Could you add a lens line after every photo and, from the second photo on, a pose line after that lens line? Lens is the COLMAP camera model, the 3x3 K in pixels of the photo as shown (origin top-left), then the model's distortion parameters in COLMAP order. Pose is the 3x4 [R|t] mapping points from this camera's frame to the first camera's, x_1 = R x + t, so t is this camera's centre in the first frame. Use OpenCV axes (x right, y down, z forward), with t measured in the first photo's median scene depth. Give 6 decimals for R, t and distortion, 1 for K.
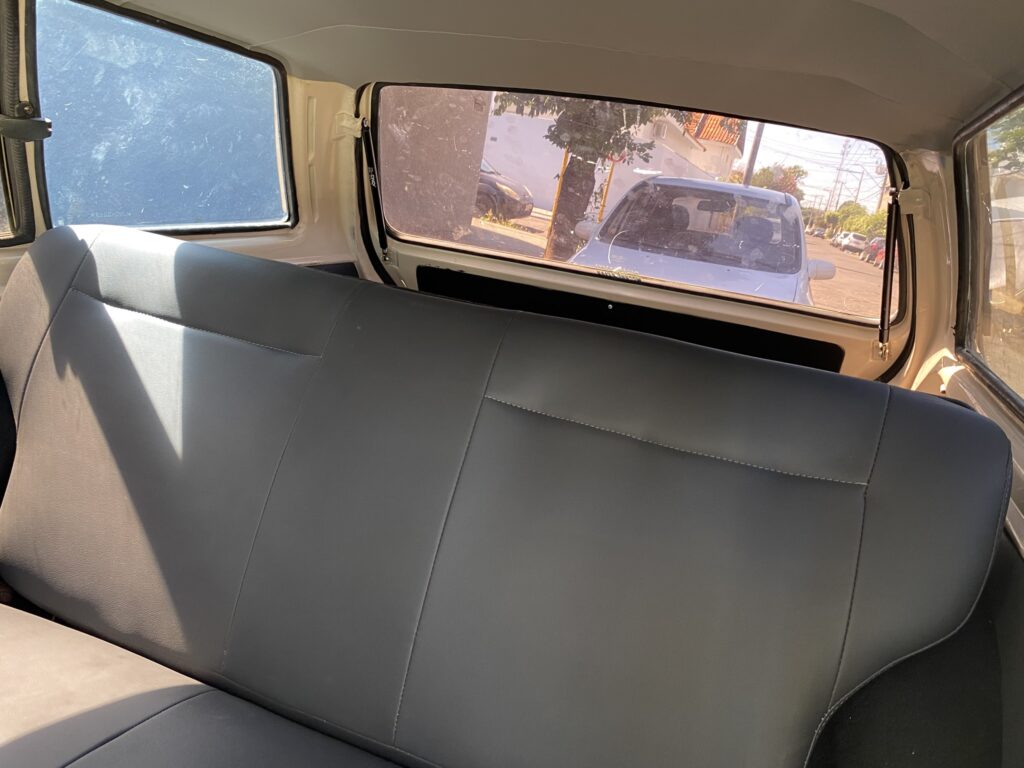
lens RADIAL K [[777.9, 0, 513.0], [0, 777.9, 381.6], [0, 0, 1]] dist [0.029349, -0.033353]
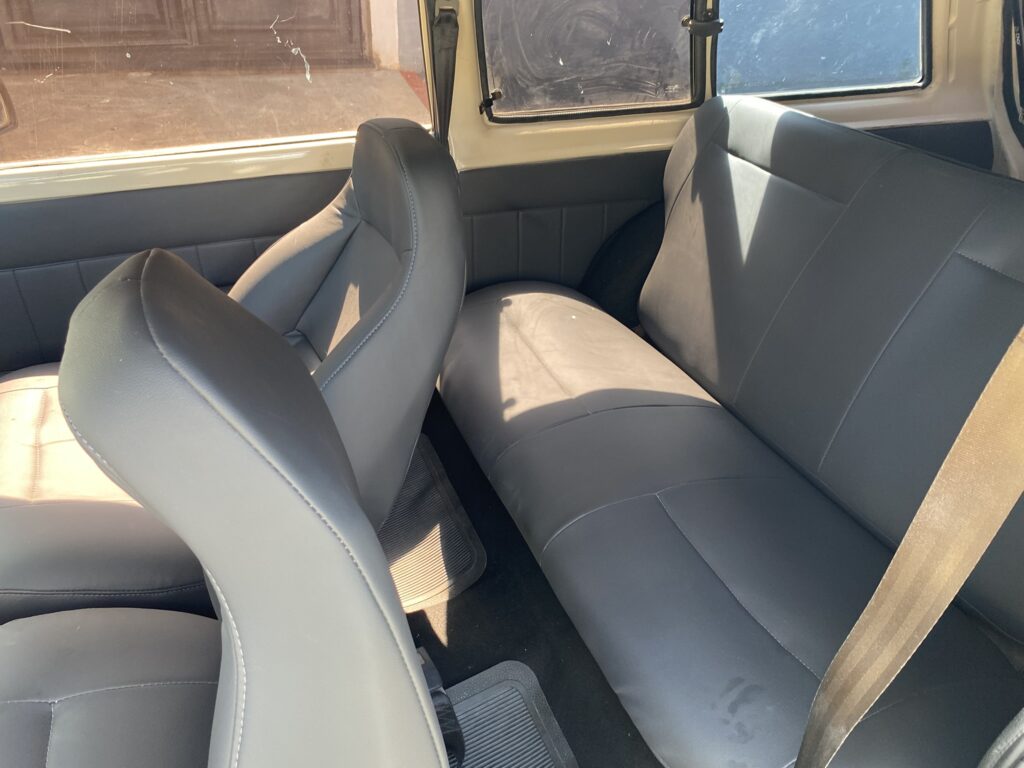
lens RADIAL K [[777.9, 0, 511.6], [0, 777.9, 385.2], [0, 0, 1]] dist [0.029349, -0.033353]
pose [[0.656024, 0.277805, -0.701753, 0.347548], [-0.130996, 0.957593, 0.256625, -0.005135], [0.743285, -0.076425, 0.664595, -0.300923]]
